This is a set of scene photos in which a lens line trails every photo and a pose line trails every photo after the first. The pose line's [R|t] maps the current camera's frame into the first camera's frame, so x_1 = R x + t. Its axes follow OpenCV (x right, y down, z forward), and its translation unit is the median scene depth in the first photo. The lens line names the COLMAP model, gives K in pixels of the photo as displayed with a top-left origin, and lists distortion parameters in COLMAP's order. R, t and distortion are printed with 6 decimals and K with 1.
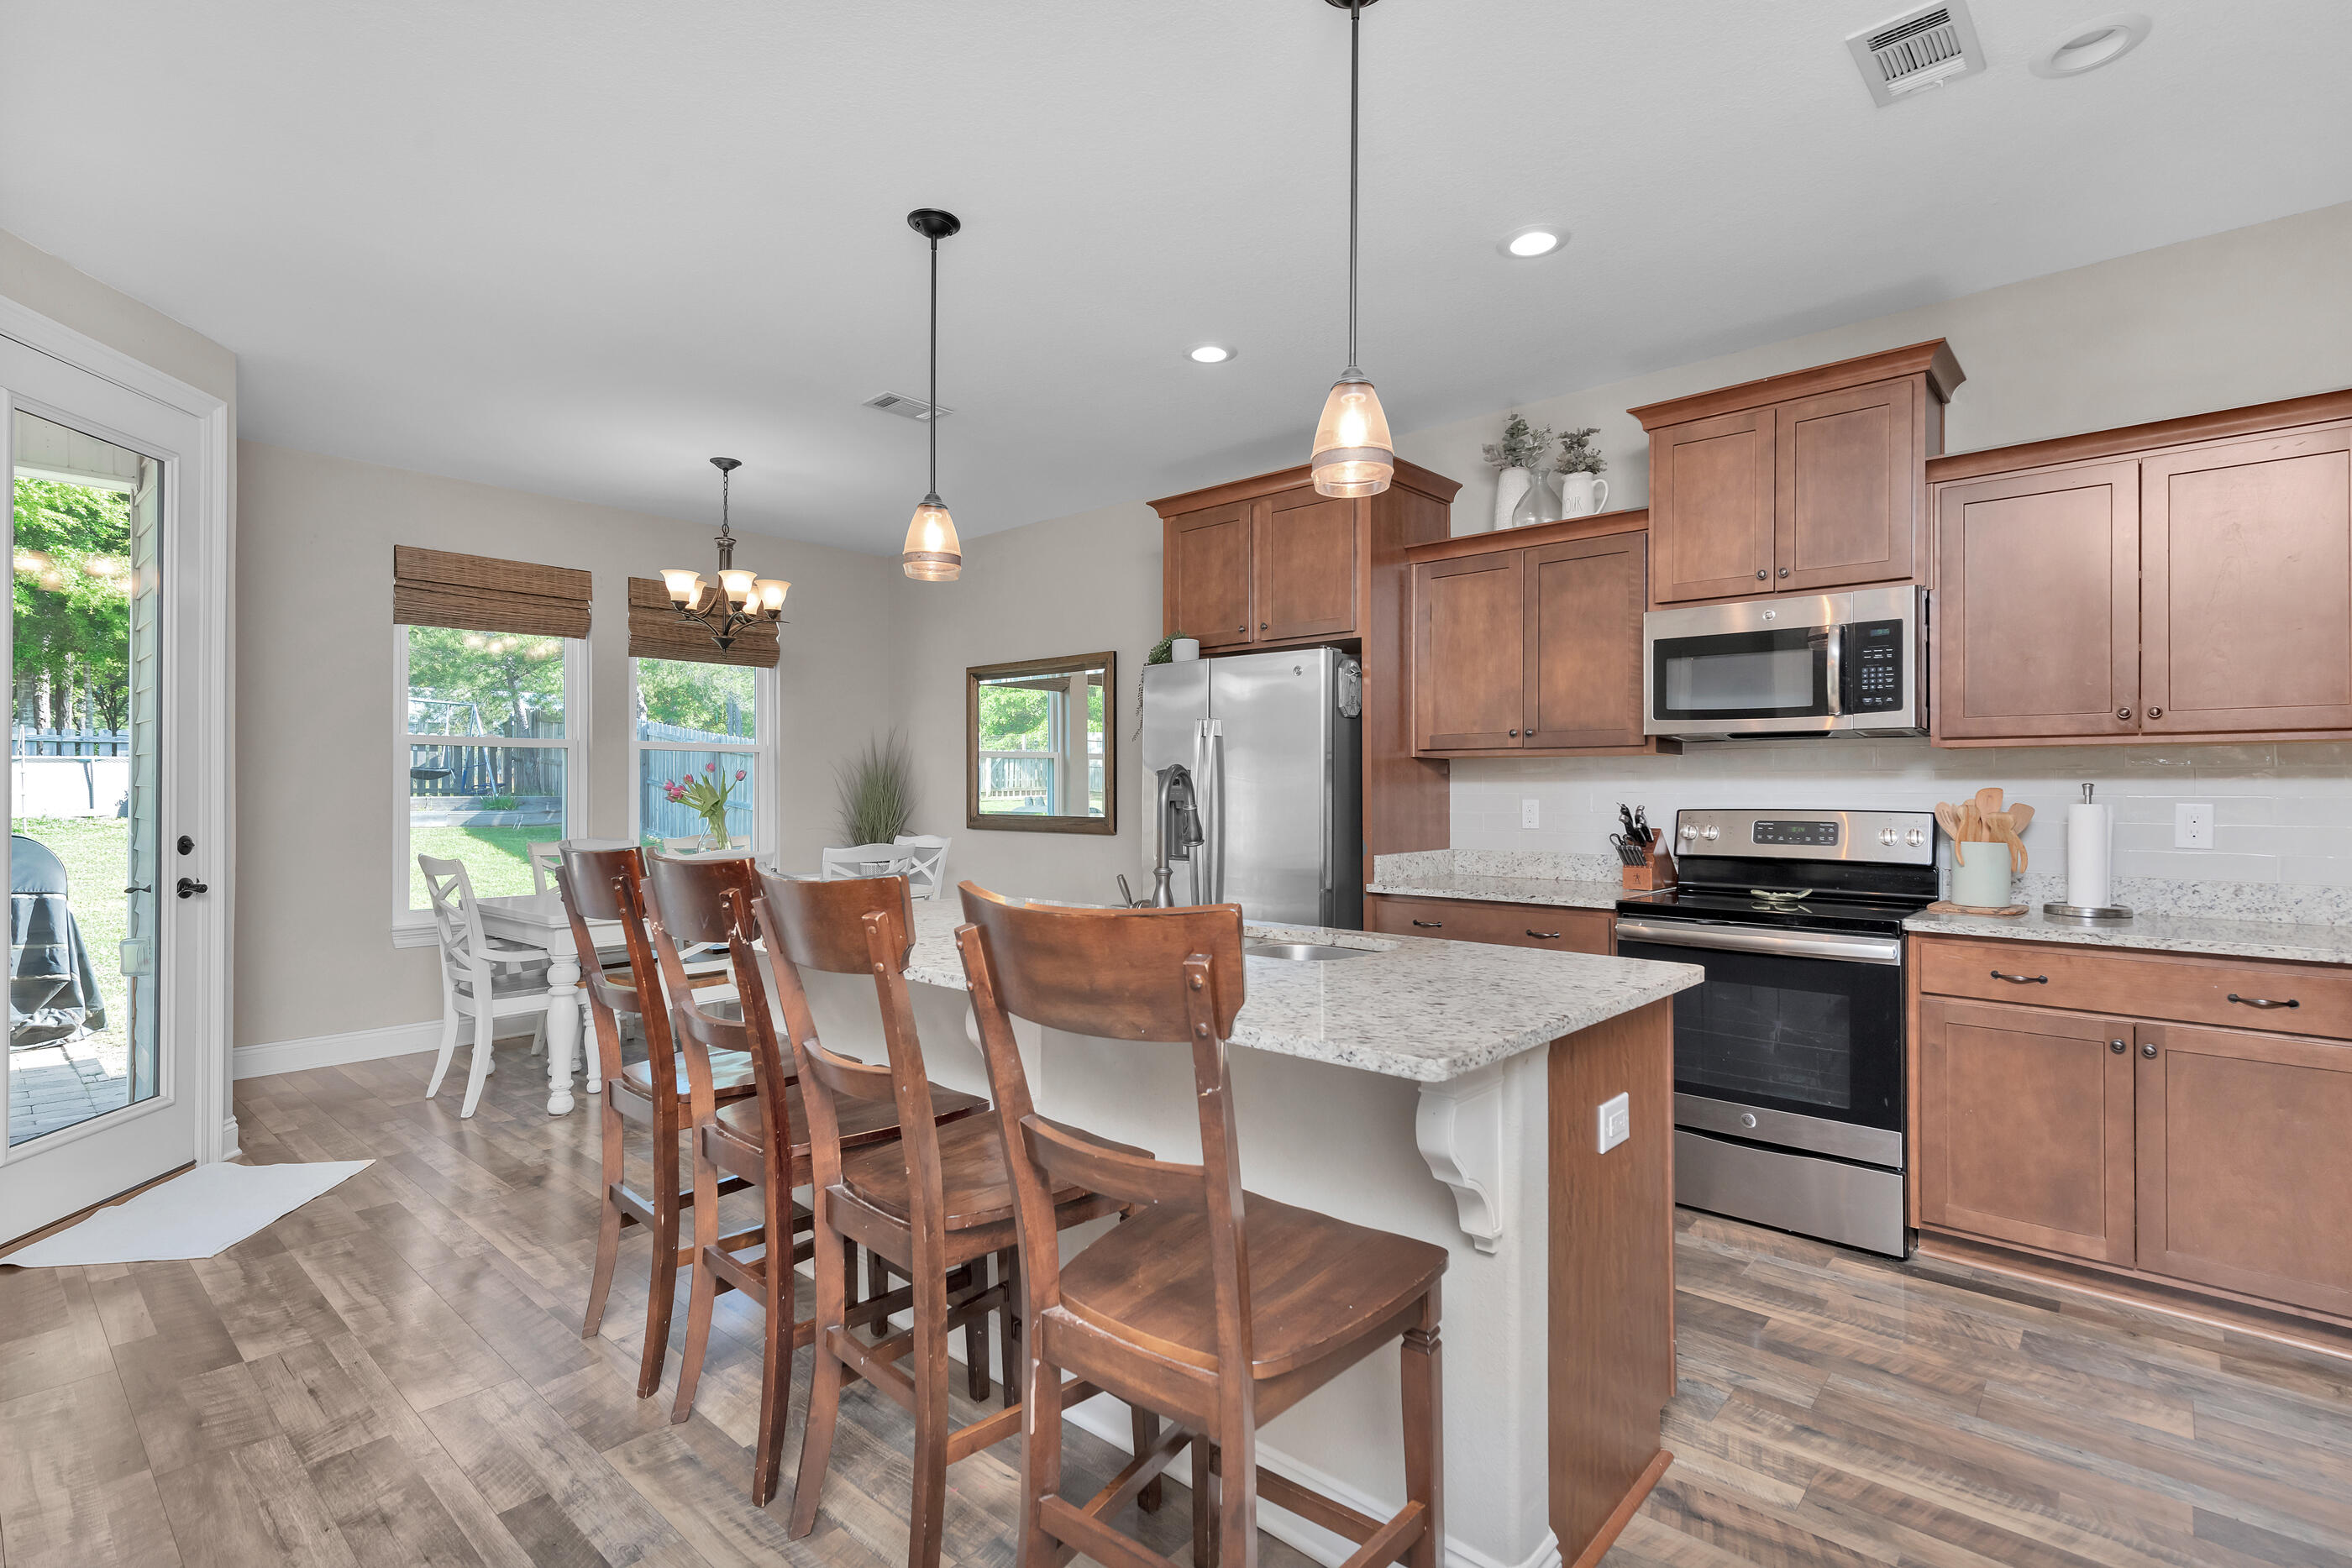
lens RADIAL K [[1086.3, 0, 1159.3], [0, 1086.3, 788.1], [0, 0, 1]] dist [-0.001959, -0.000404]
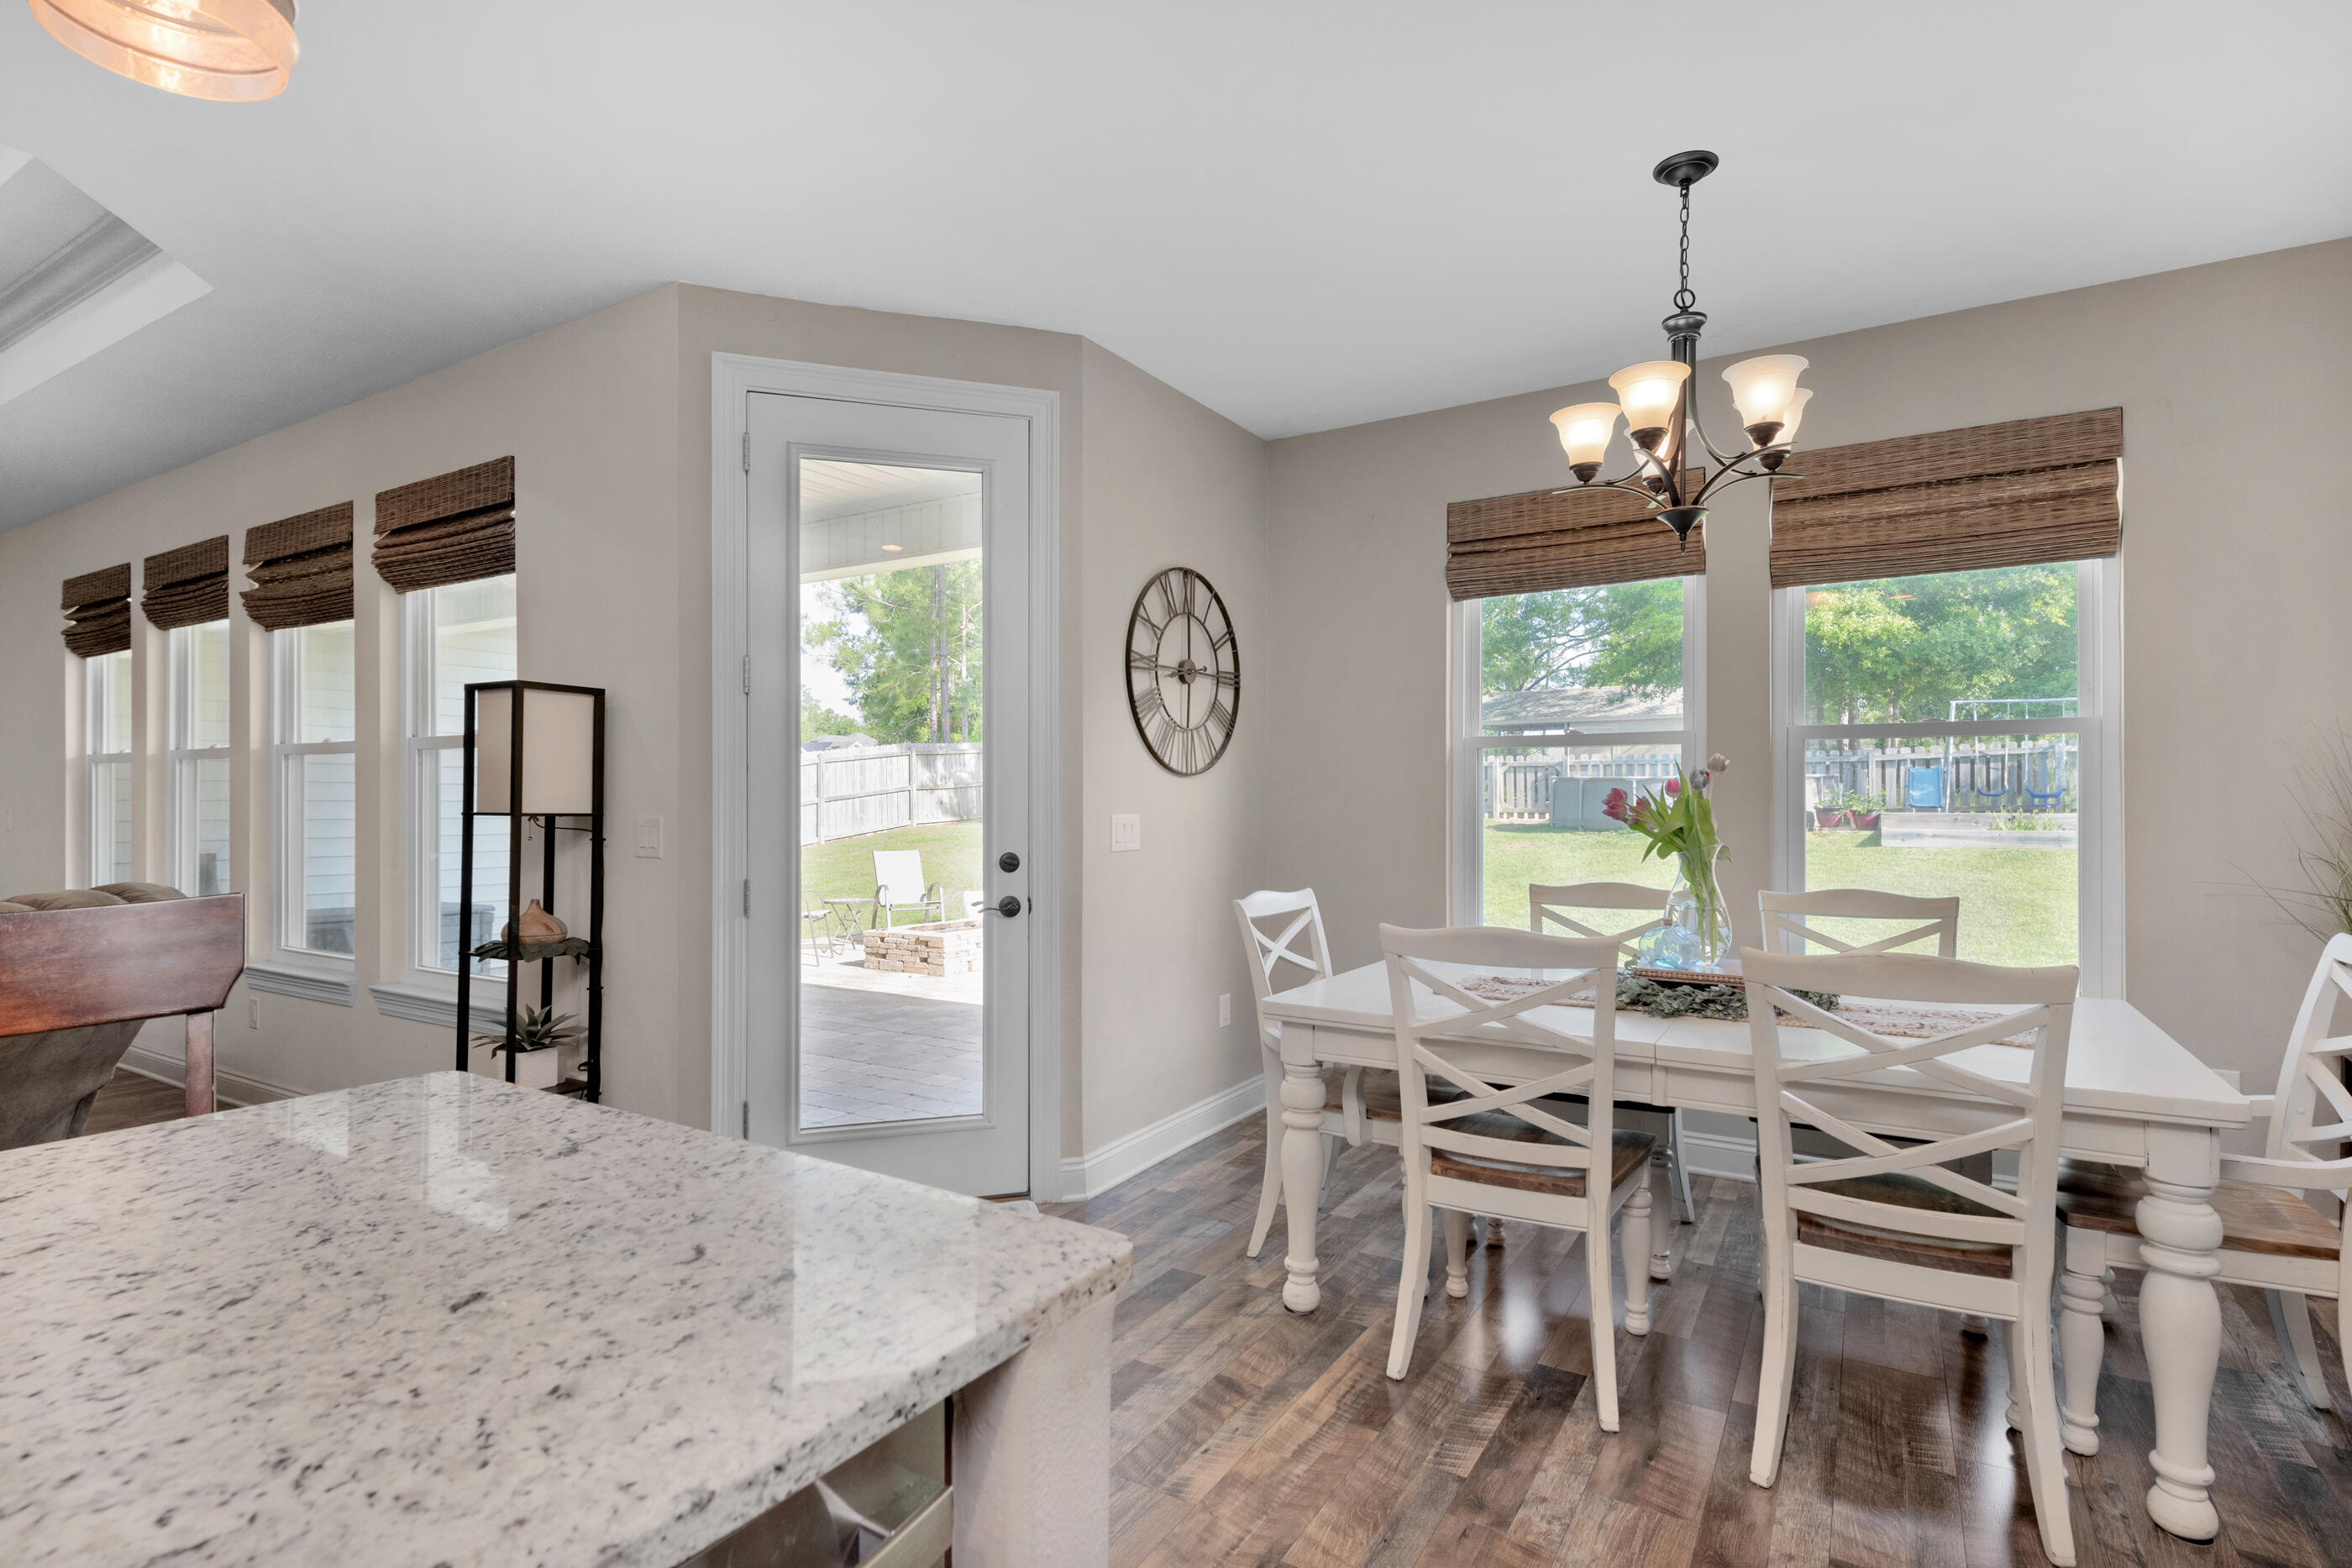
lens RADIAL K [[1100.6, 0, 1161.7], [0, 1100.6, 796.4], [0, 0, 1]] dist [0.017976, -0.001810]
pose [[0.189979, -0.006079, -0.981769, 0.086449], [-0.000037, 0.999981, -0.006199, -0.000467], [0.981788, 0.001214, 0.189975, 0.850437]]
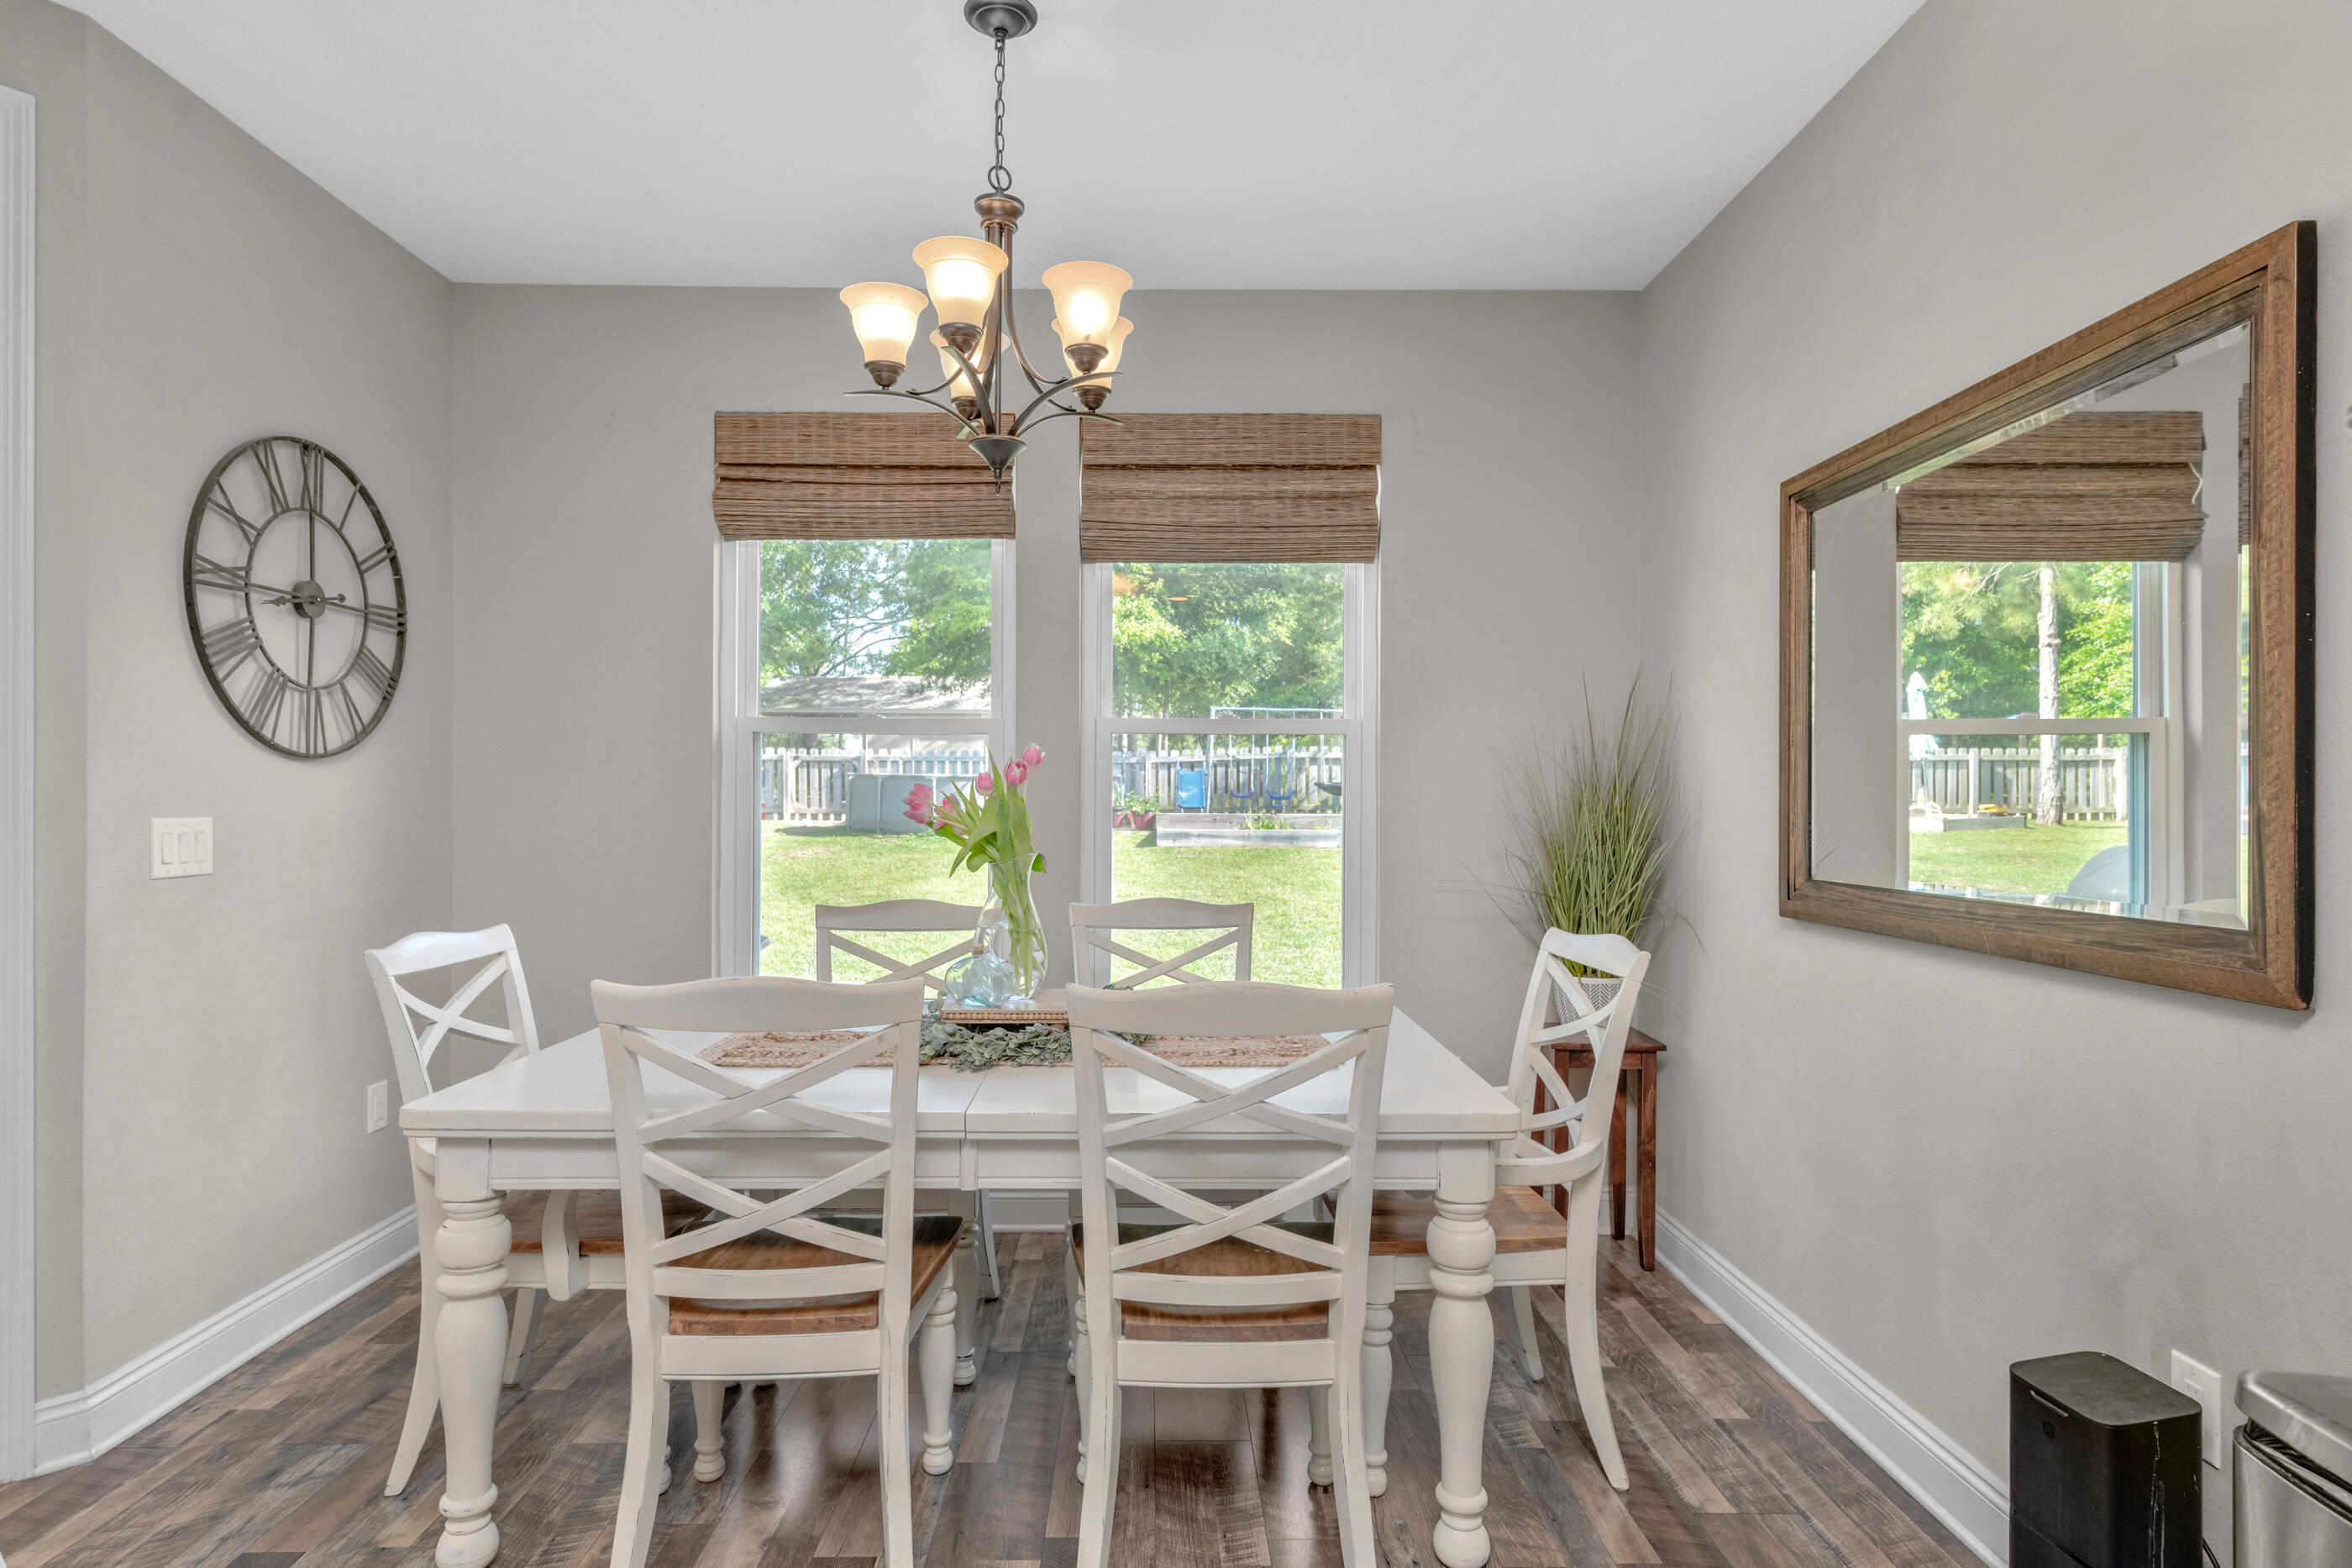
lens RADIAL K [[1268.6, 0, 1115.4], [0, 1268.6, 802.7], [0, 0, 1]] dist [0.001578, -0.000508]
pose [[0.672867, 0.001677, -0.739762, -0.012974], [-0.003507, 0.999993, -0.000923, 0.000009], [0.739755, 0.003215, 0.672868, 0.913168]]
